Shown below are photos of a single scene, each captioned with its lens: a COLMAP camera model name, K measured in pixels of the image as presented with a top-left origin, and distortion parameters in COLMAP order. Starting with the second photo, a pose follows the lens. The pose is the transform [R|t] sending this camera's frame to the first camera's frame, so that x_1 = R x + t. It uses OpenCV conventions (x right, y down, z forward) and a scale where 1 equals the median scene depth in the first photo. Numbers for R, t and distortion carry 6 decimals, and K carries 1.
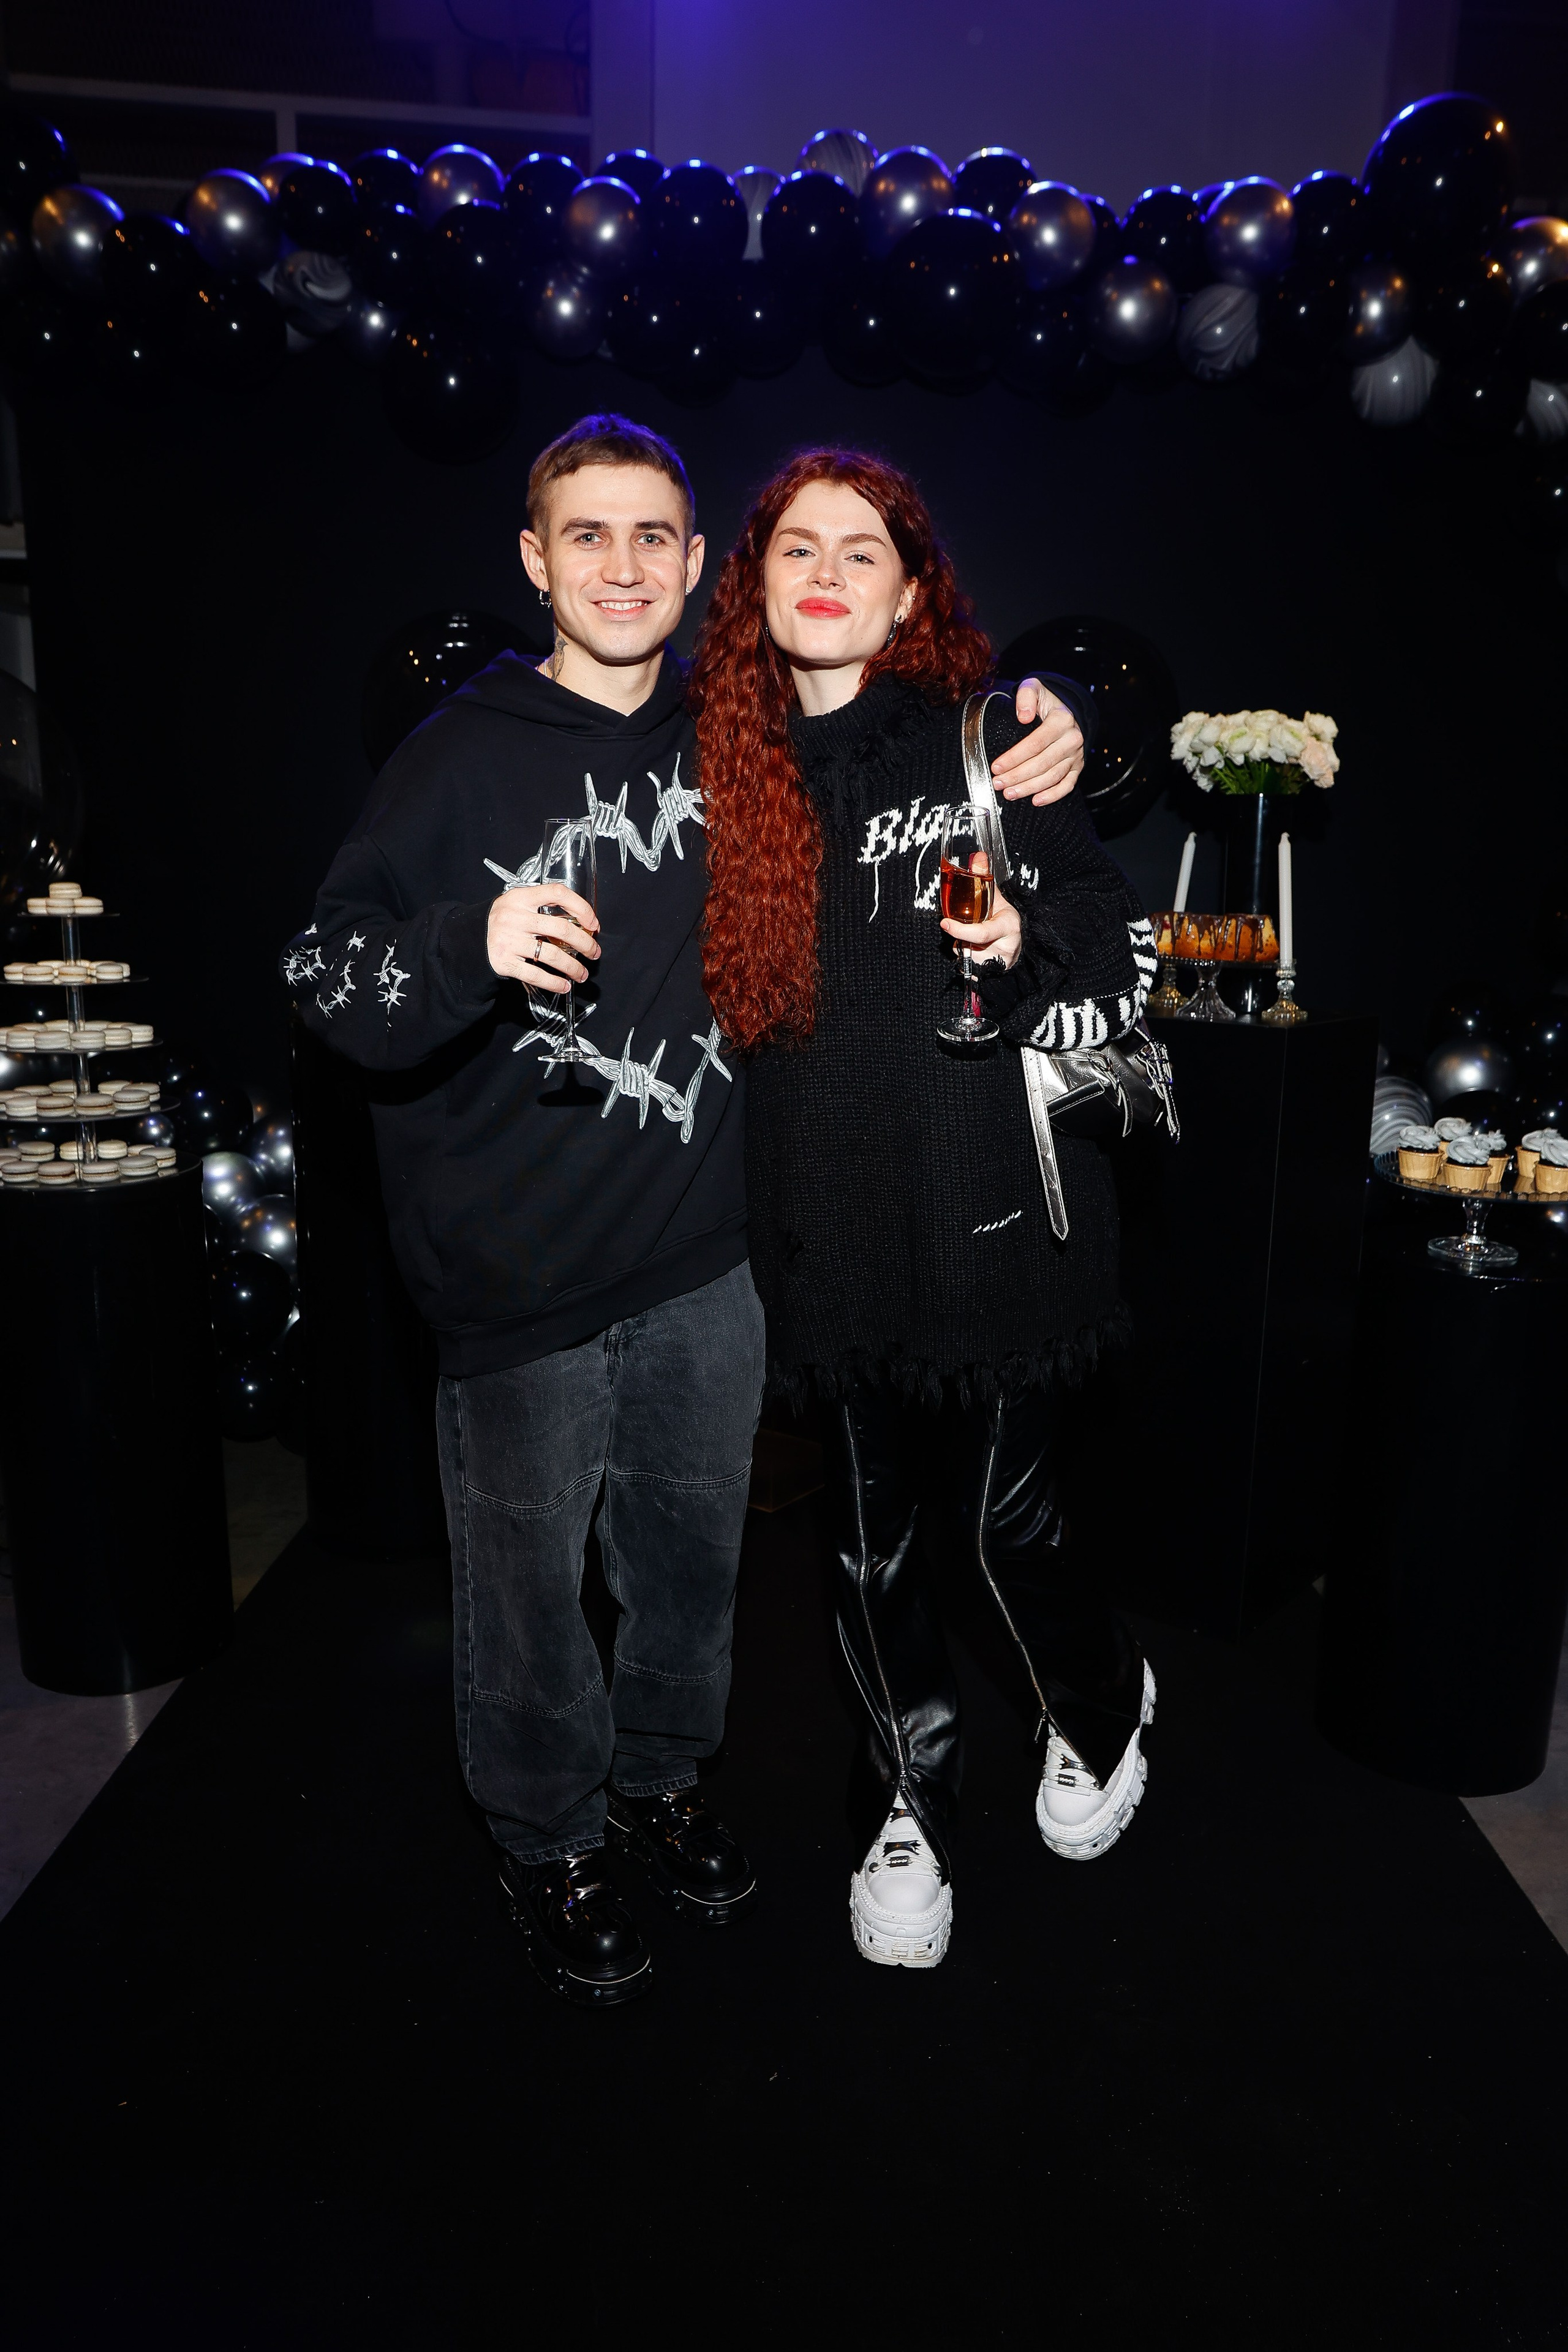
lens RADIAL K [[1687.1, 0, 784.0], [0, 1687.1, 1176.0], [0, 0, 1]] dist [-0.036750, 0.037581]
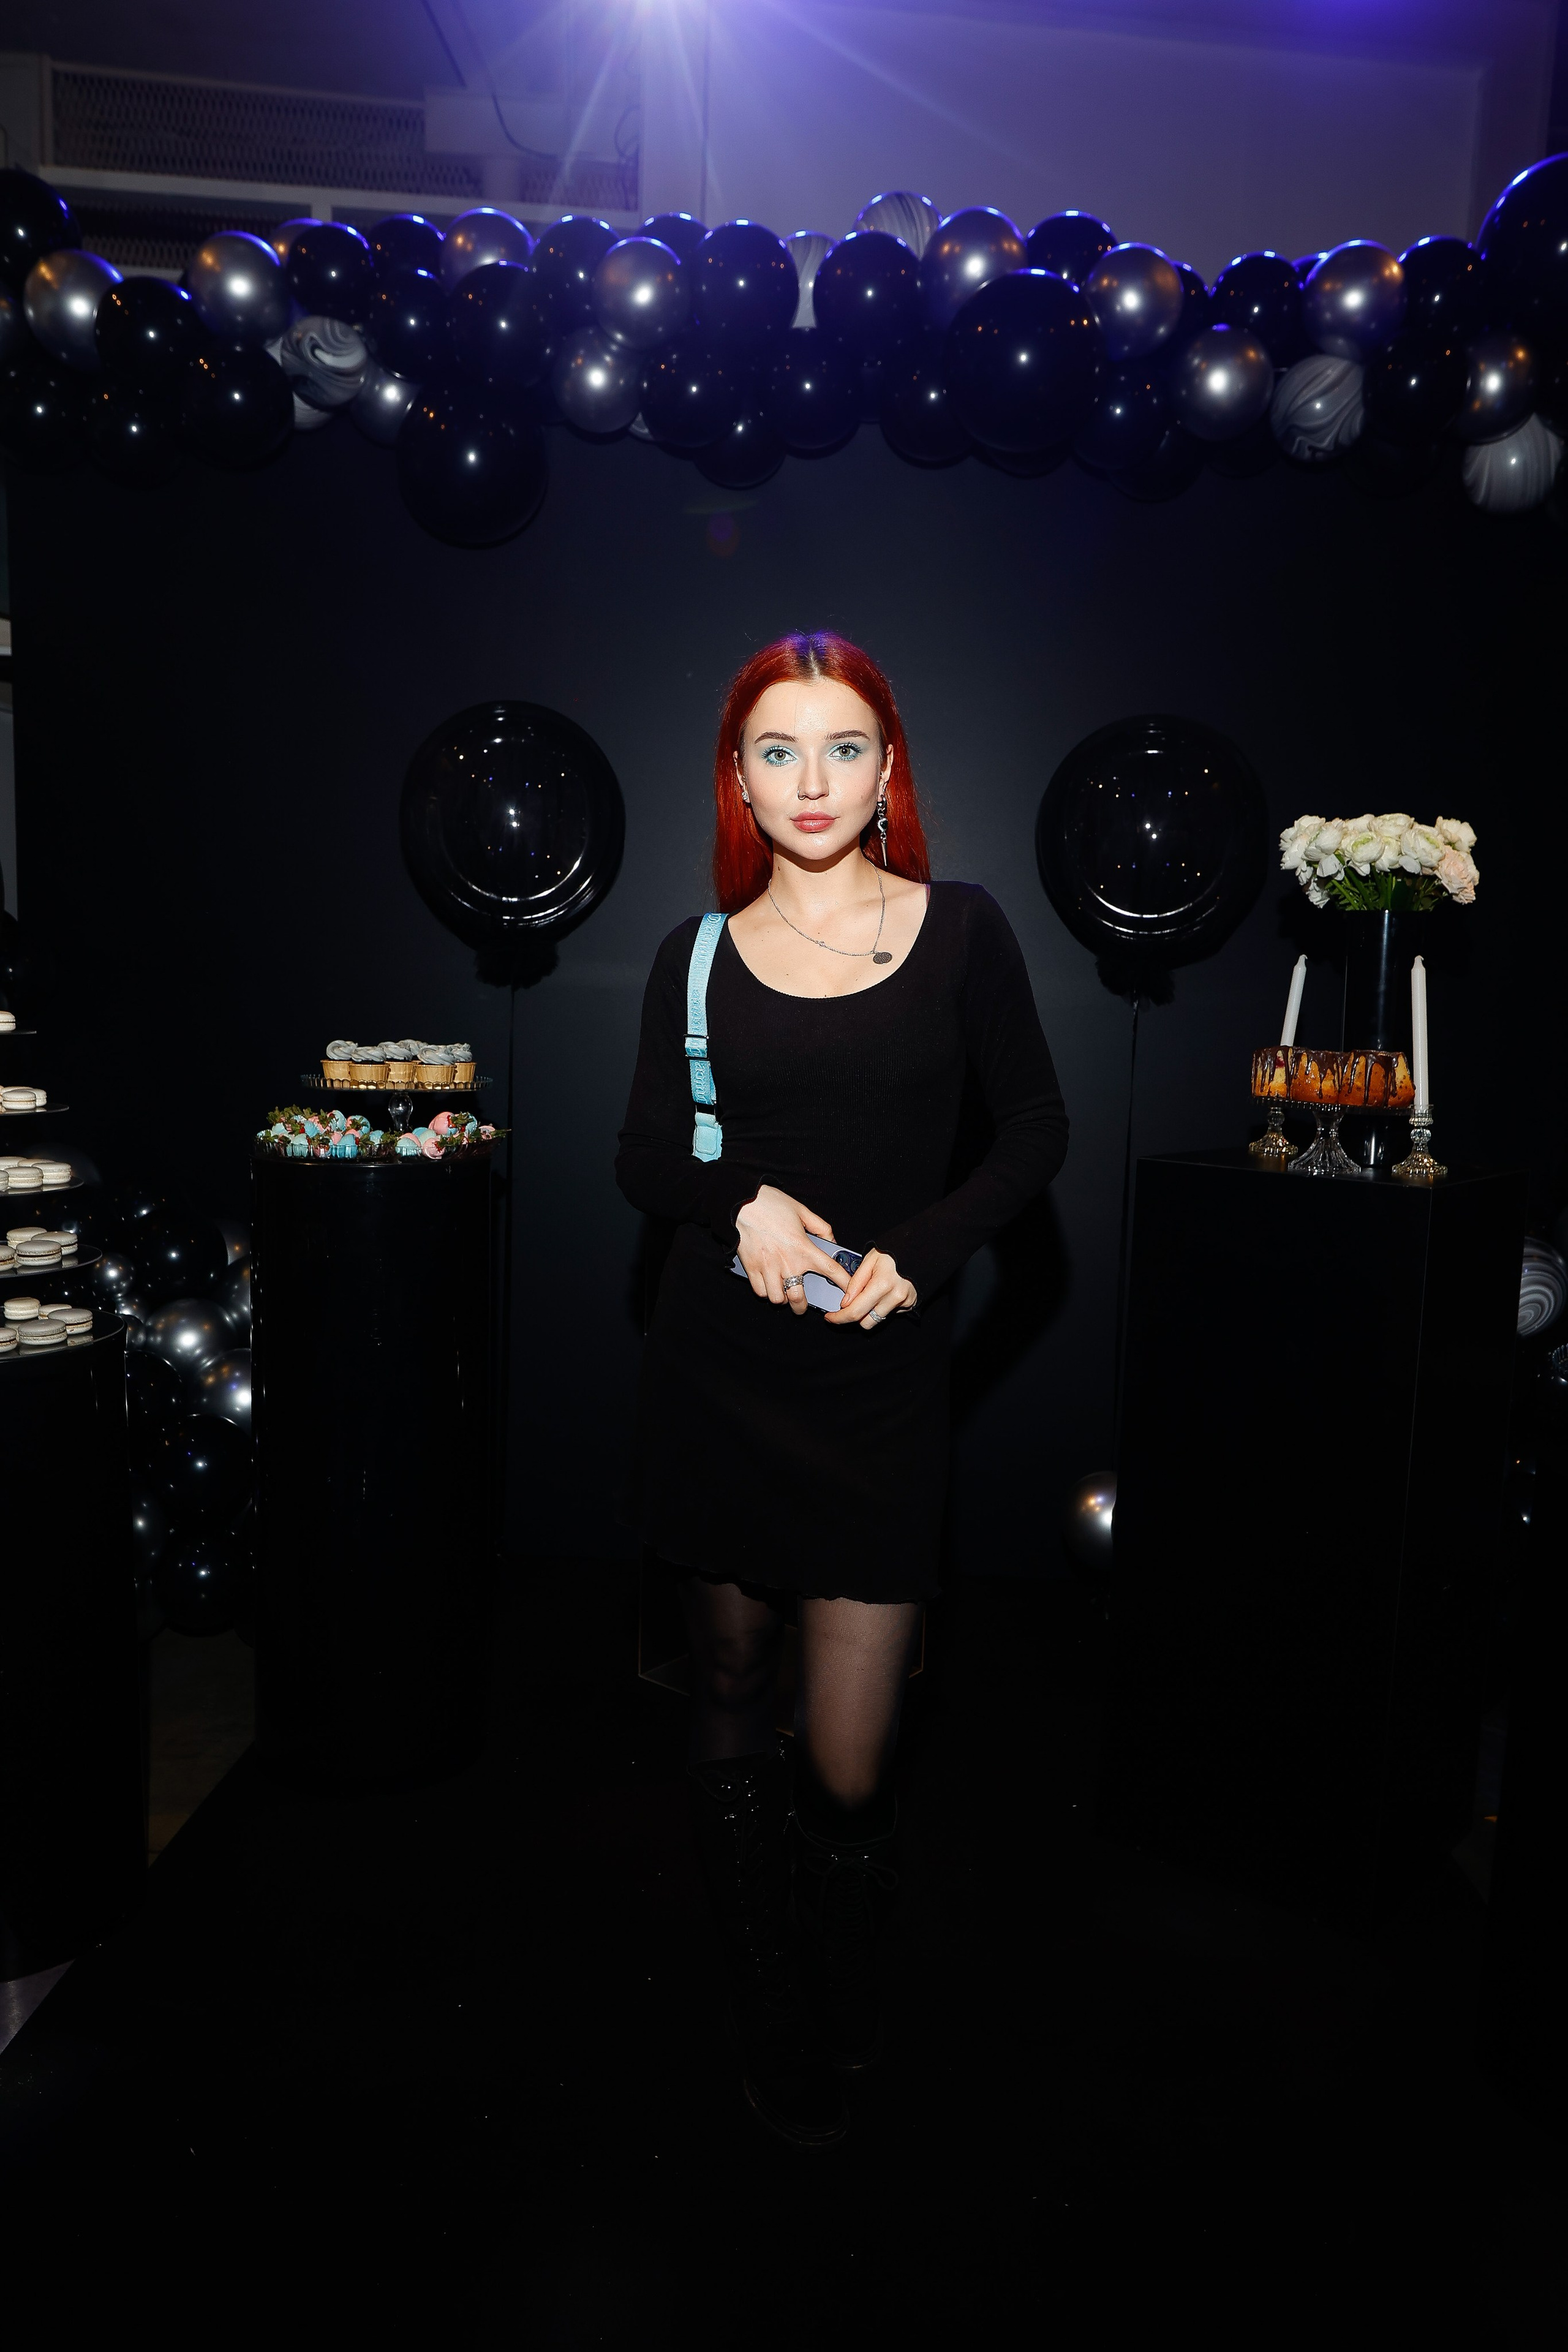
lens RADIAL K [[1611.3, 0, 786.9], [0, 1611.3, 1158.3], [0, 0, 1]] dist [-0.035121, 0.033064]
pose [[0.999552, 0.015931, -0.025328, 0.001809], [-0.017849, 0.996840, -0.077401, -0.033127], [0.024015, 0.077819, 0.996678, 0.188816]]
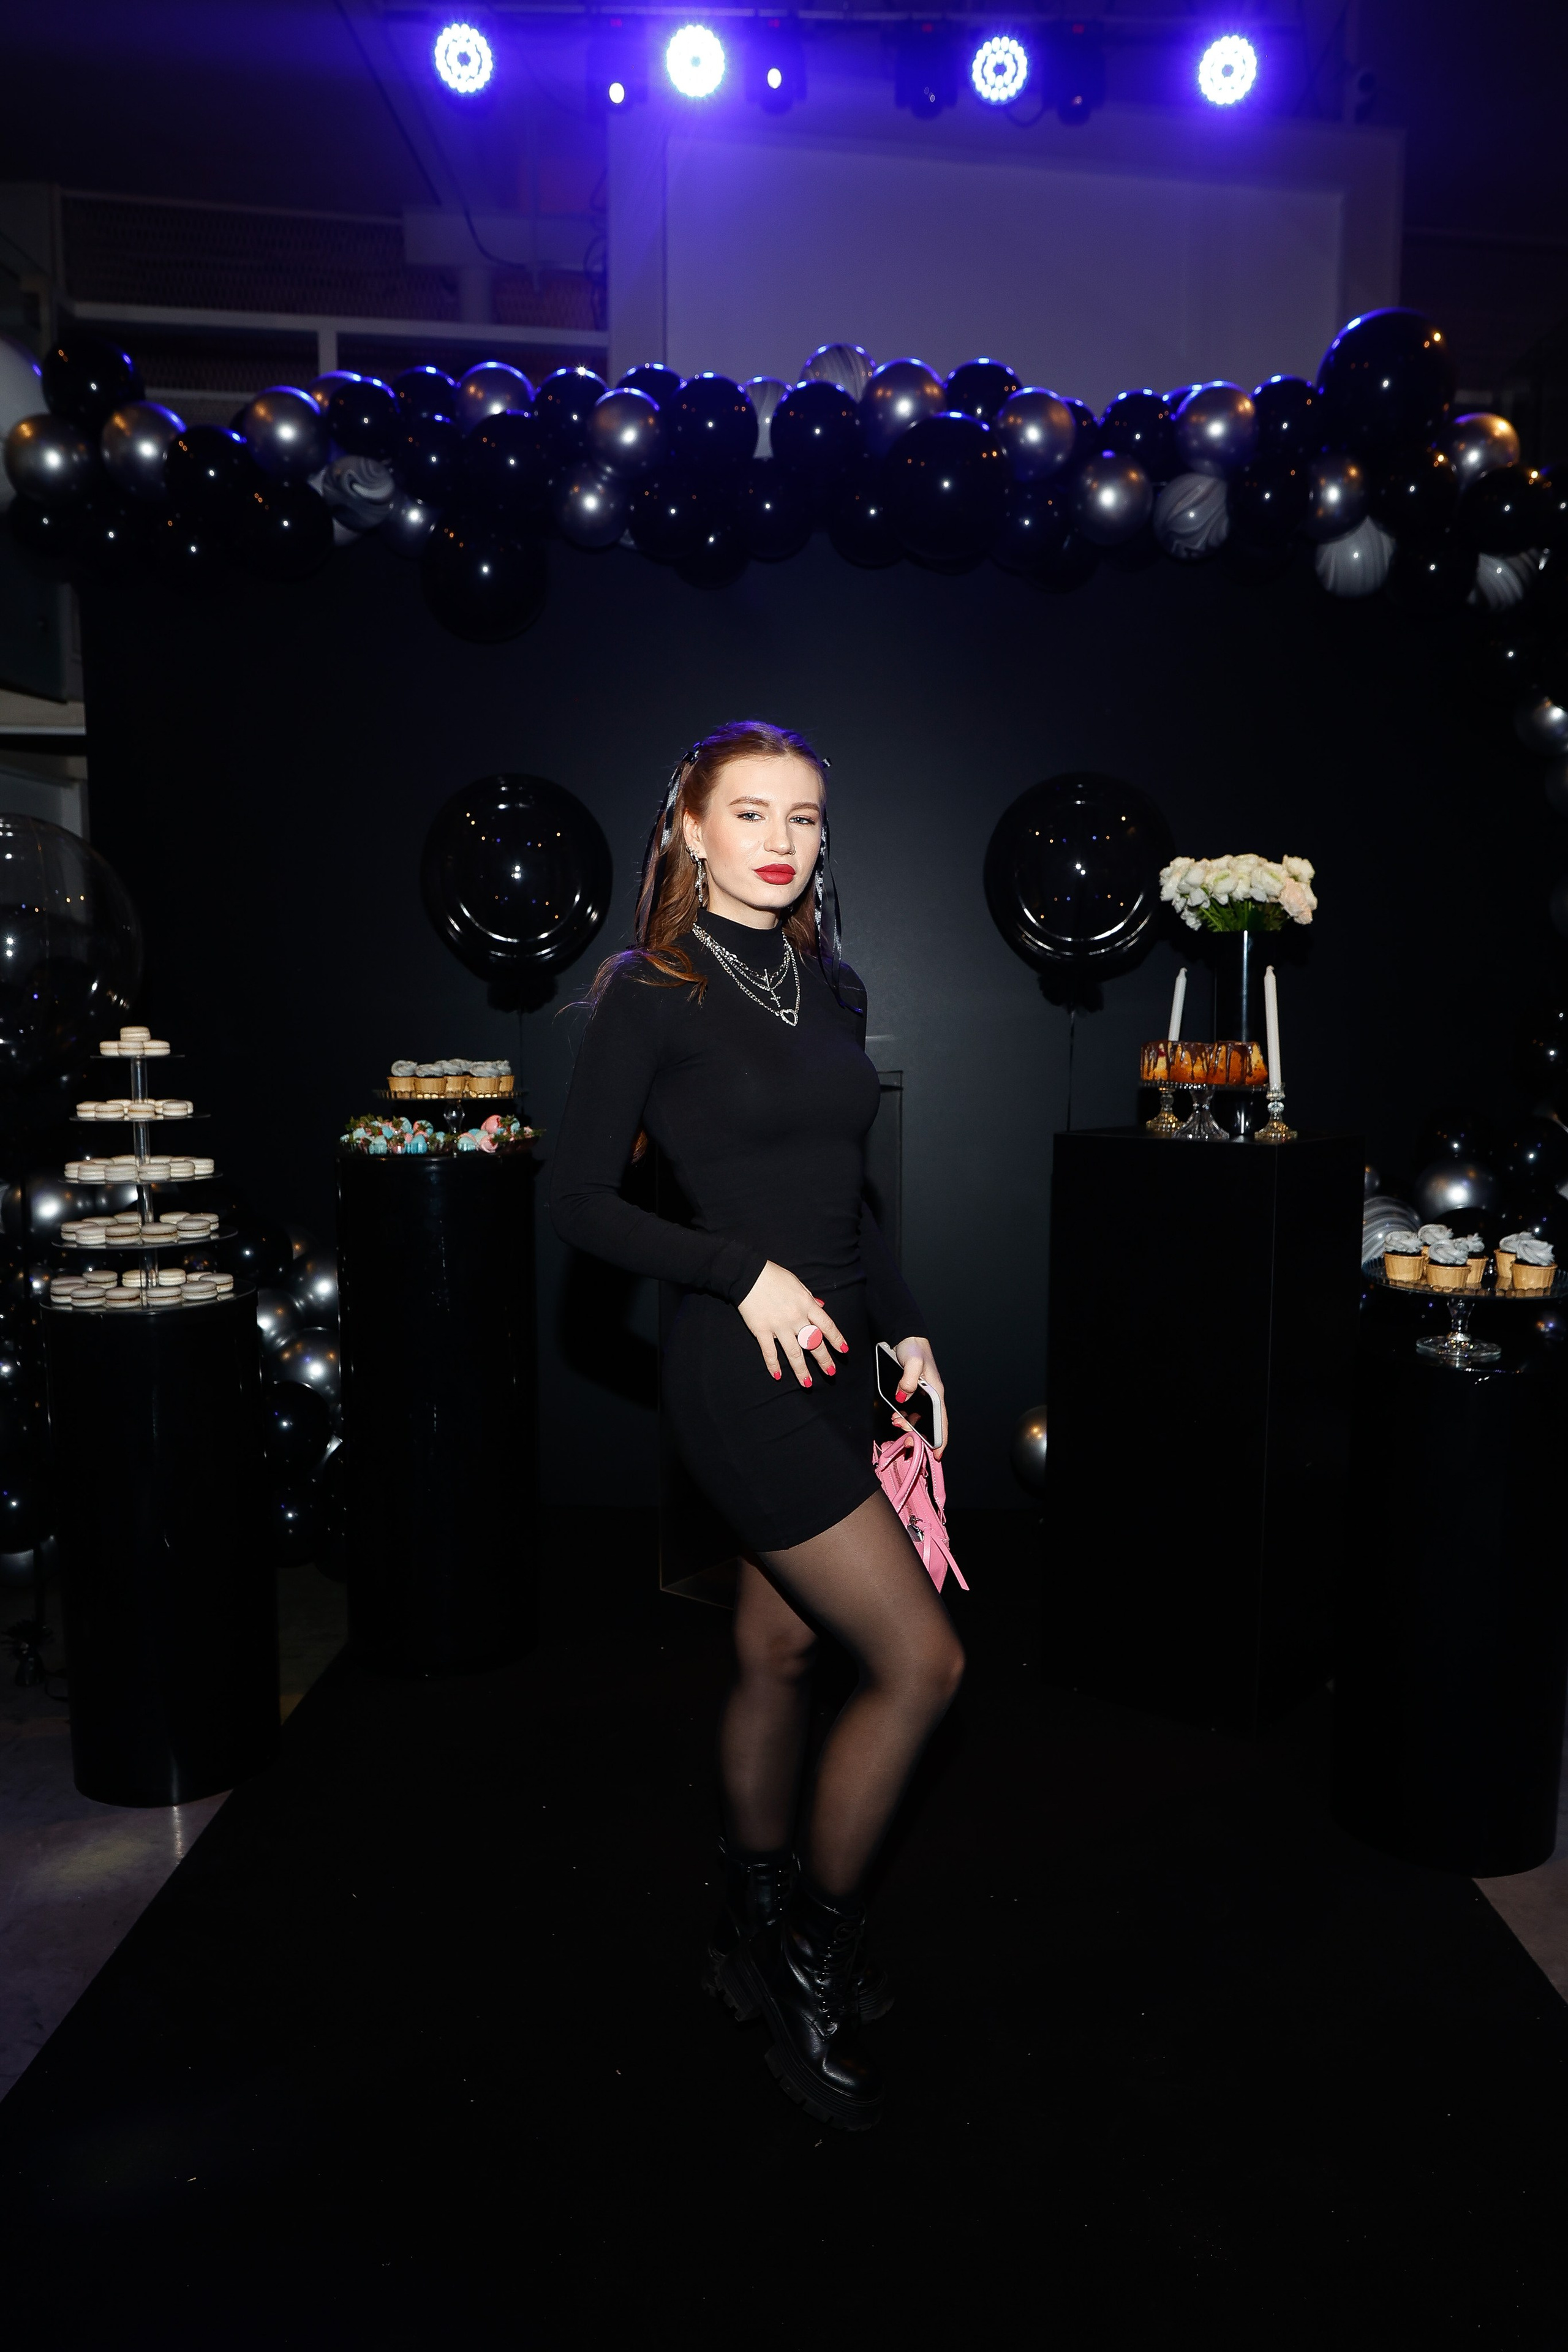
lens RADIAL K [[1722.5, 0, 802.7], [0, 1722.5, 1178.7], [0, 0, 1]] dist [-0.038322, 0.039315]
pose [[0.999838, -0.016191, 0.007882, -0.010134], [0.016855, 0.995516, -0.093078, 0.027347], [-0.006340, 0.093195, 0.995628, -0.075480]]
